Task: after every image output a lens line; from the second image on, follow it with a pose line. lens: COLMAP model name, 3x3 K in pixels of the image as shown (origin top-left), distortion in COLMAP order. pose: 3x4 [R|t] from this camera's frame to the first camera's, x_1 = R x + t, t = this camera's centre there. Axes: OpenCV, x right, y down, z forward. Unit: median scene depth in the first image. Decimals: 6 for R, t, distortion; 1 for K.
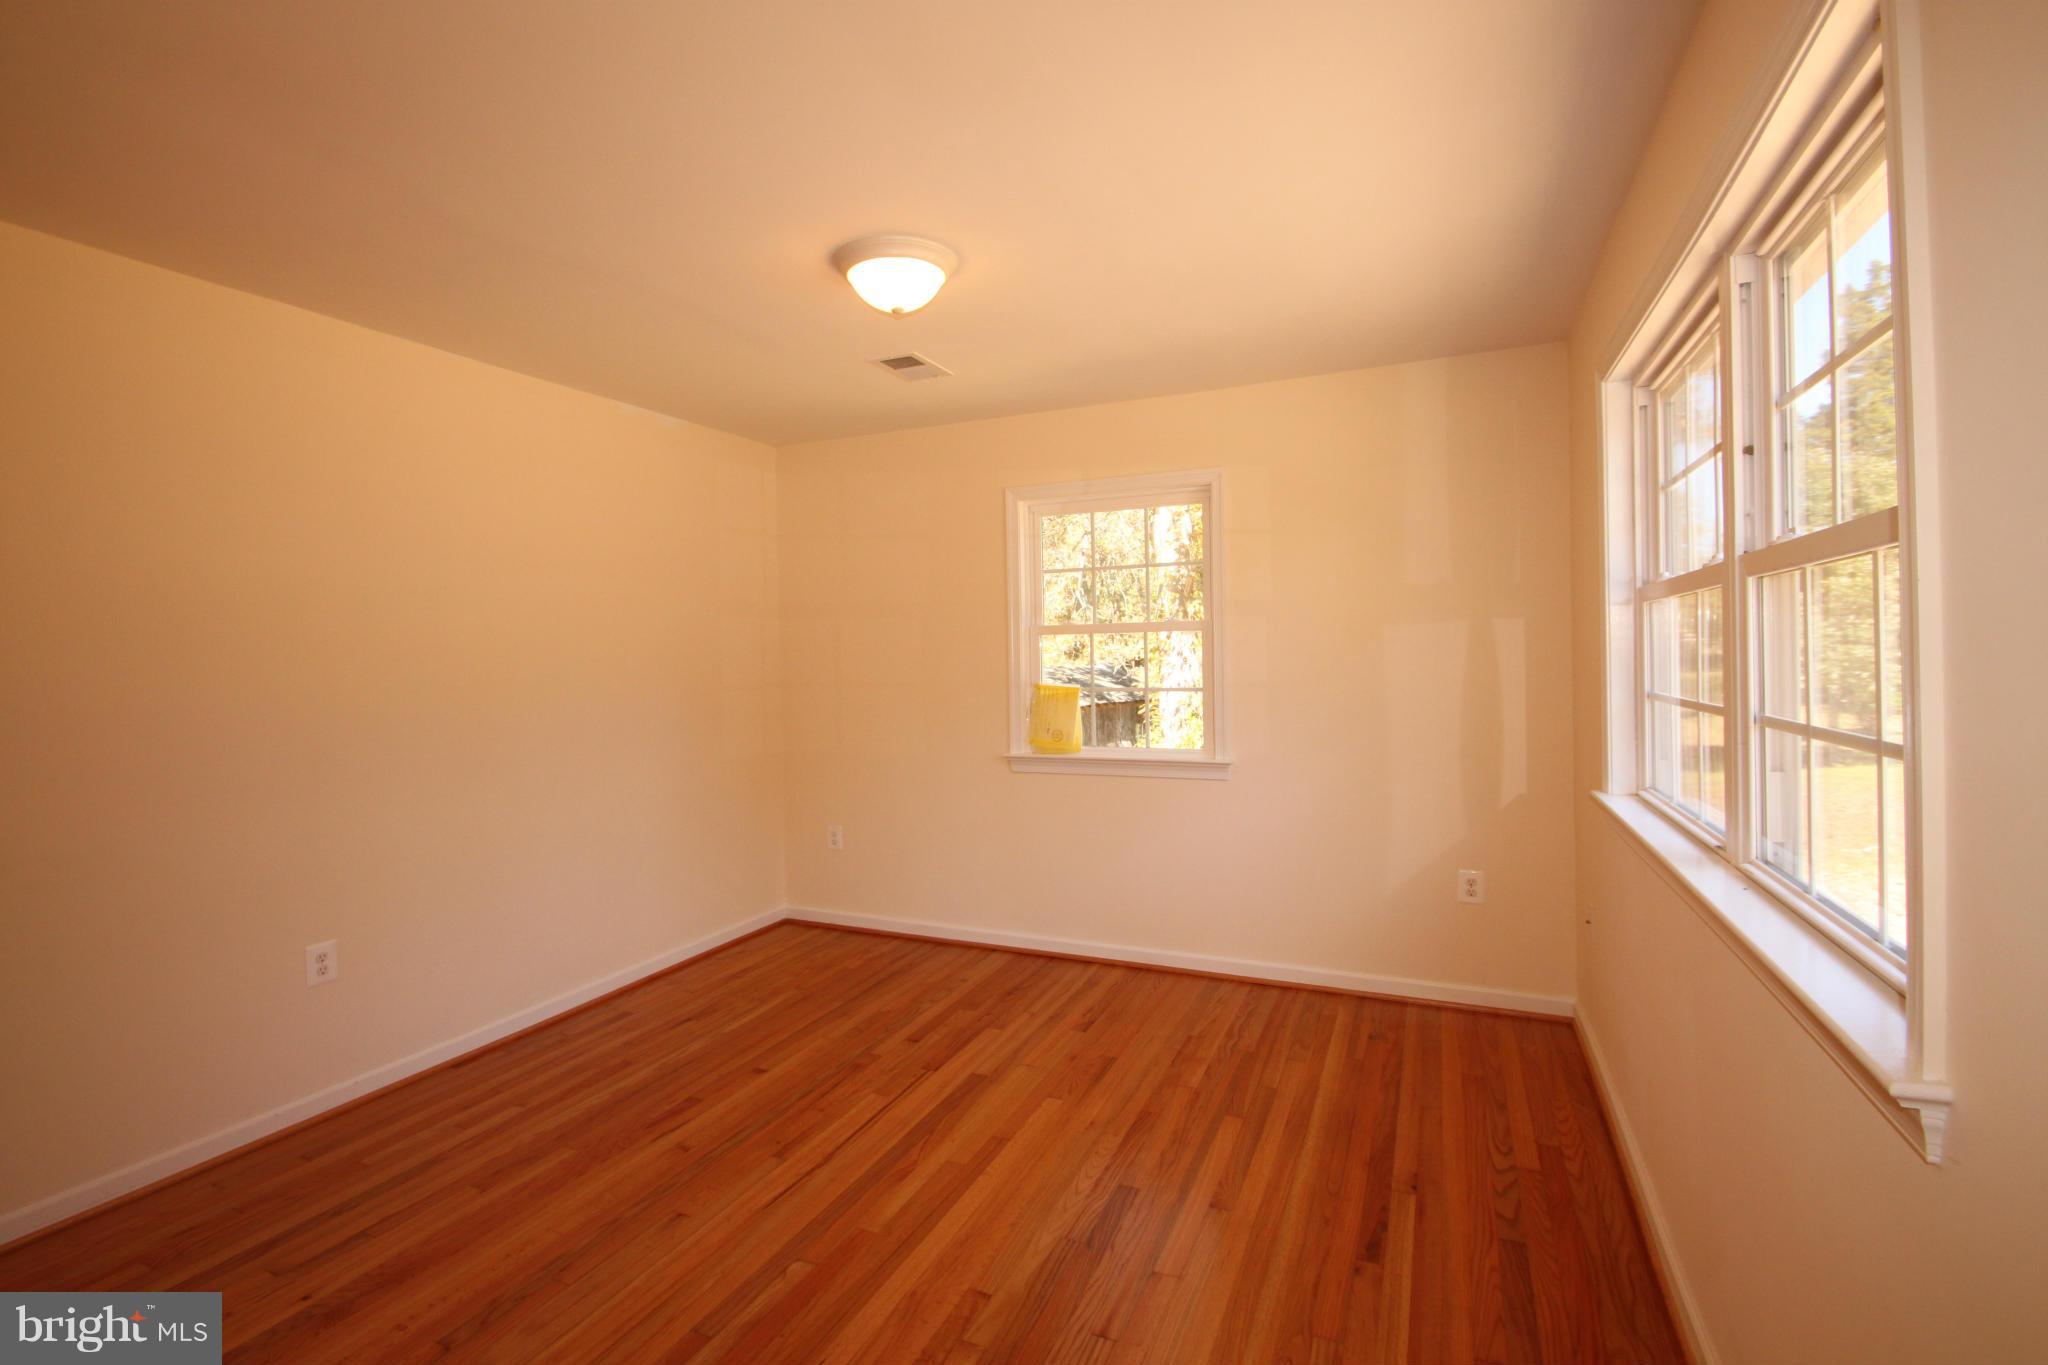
lens RADIAL K [[941.5, 0, 1005.1], [0, 941.5, 672.8], [0, 0, 1]] dist [0.010560, -0.018751]
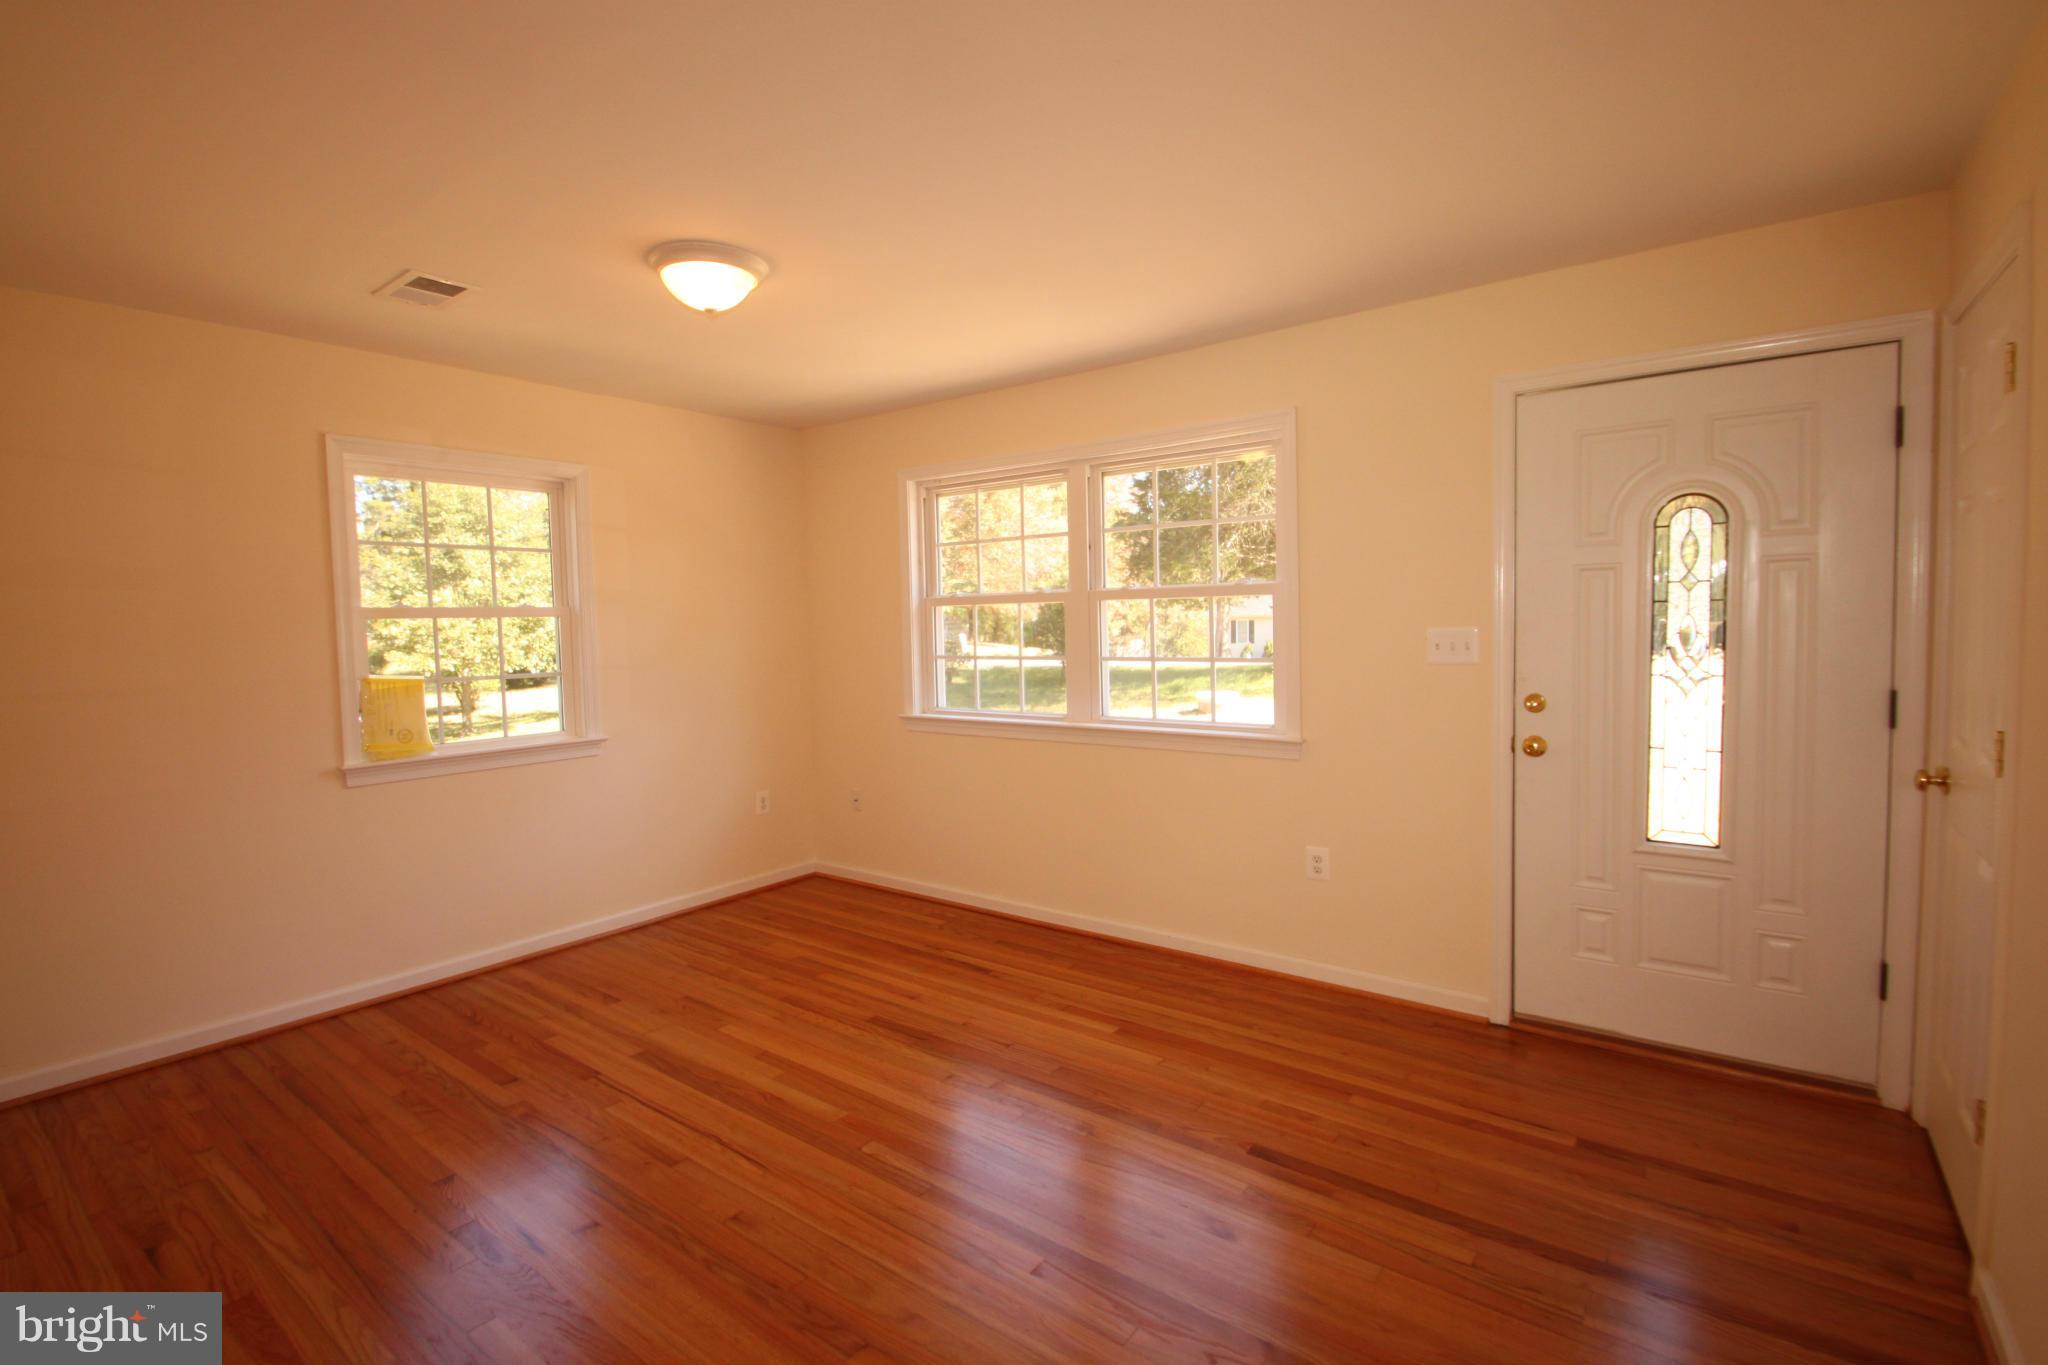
lens RADIAL K [[941.5, 0, 1005.1], [0, 941.5, 672.8], [0, 0, 1]] dist [0.010560, -0.018751]
pose [[0.222485, -0.041265, 0.974062, -0.845307], [0.031601, 0.998884, 0.035098, -0.005621], [-0.974424, 0.022973, 0.223541, 0.351464]]
